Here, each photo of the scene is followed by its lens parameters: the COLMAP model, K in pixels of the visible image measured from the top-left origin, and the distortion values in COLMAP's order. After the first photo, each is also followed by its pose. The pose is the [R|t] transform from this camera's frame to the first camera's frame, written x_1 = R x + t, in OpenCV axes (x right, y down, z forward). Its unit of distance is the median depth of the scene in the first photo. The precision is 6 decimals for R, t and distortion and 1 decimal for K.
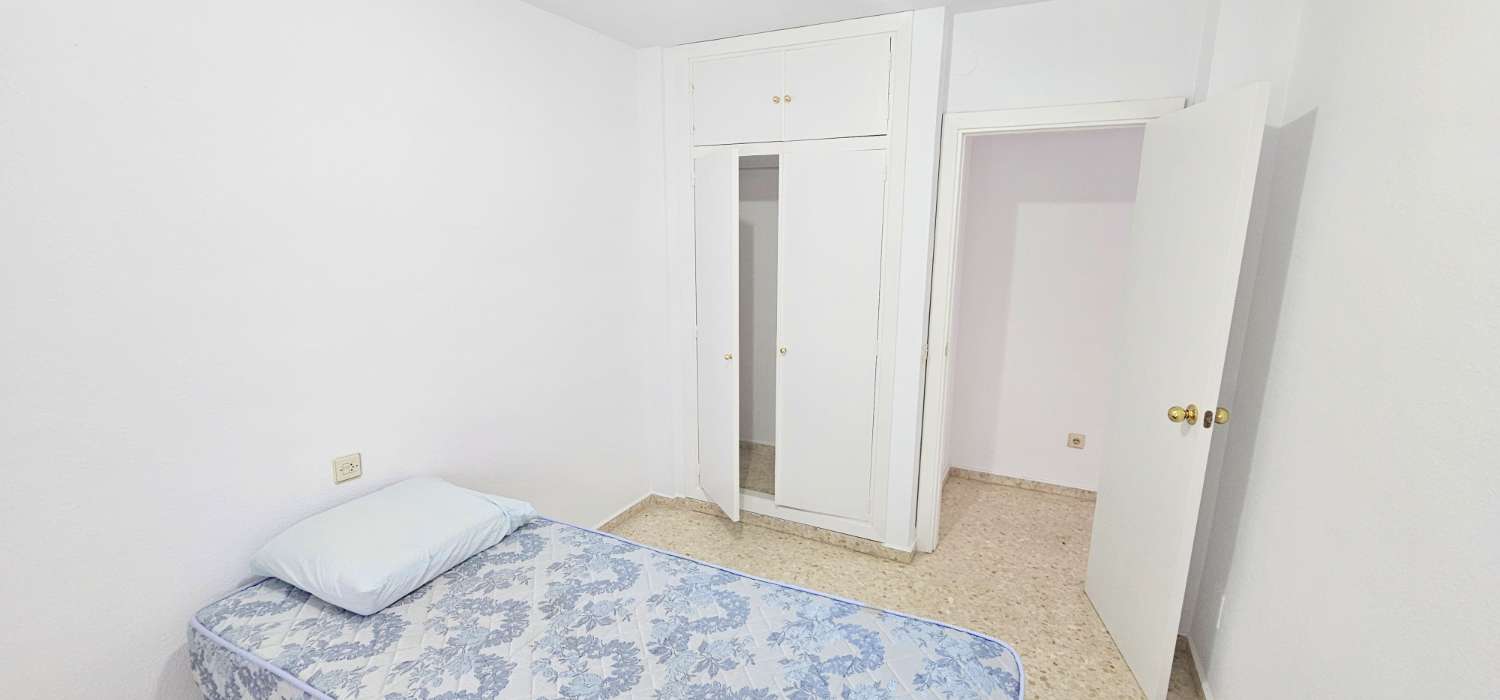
lens RADIAL K [[613.7, 0, 757.6], [0, 613.7, 352.8], [0, 0, 1]] dist [-0.003805, 0.000257]
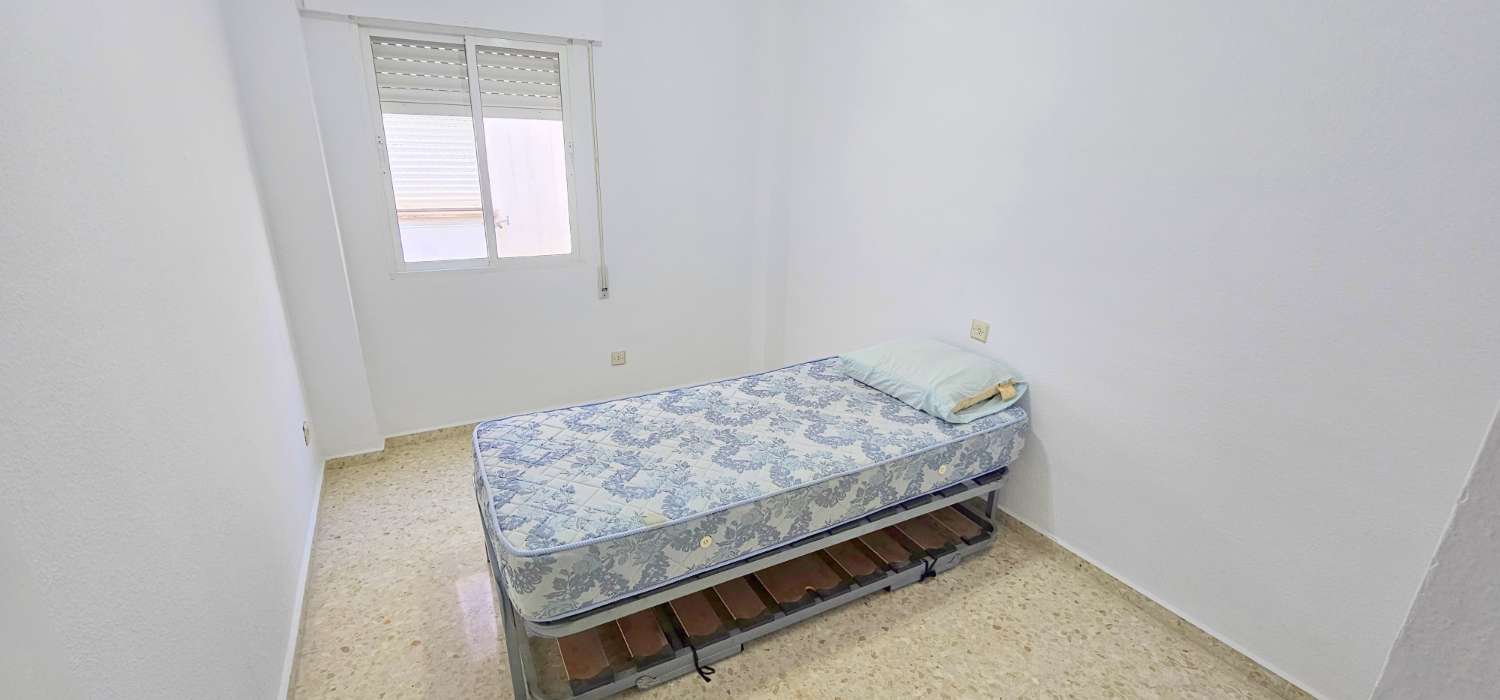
lens RADIAL K [[613.7, 0, 756.1], [0, 613.7, 350.7], [0, 0, 1]] dist [-0.003805, 0.000257]
pose [[-0.563052, 0.236086, -0.791982, 0.835128], [-0.194450, 0.893575, 0.404613, -0.271641], [0.803220, 0.381819, -0.457222, 1.502661]]
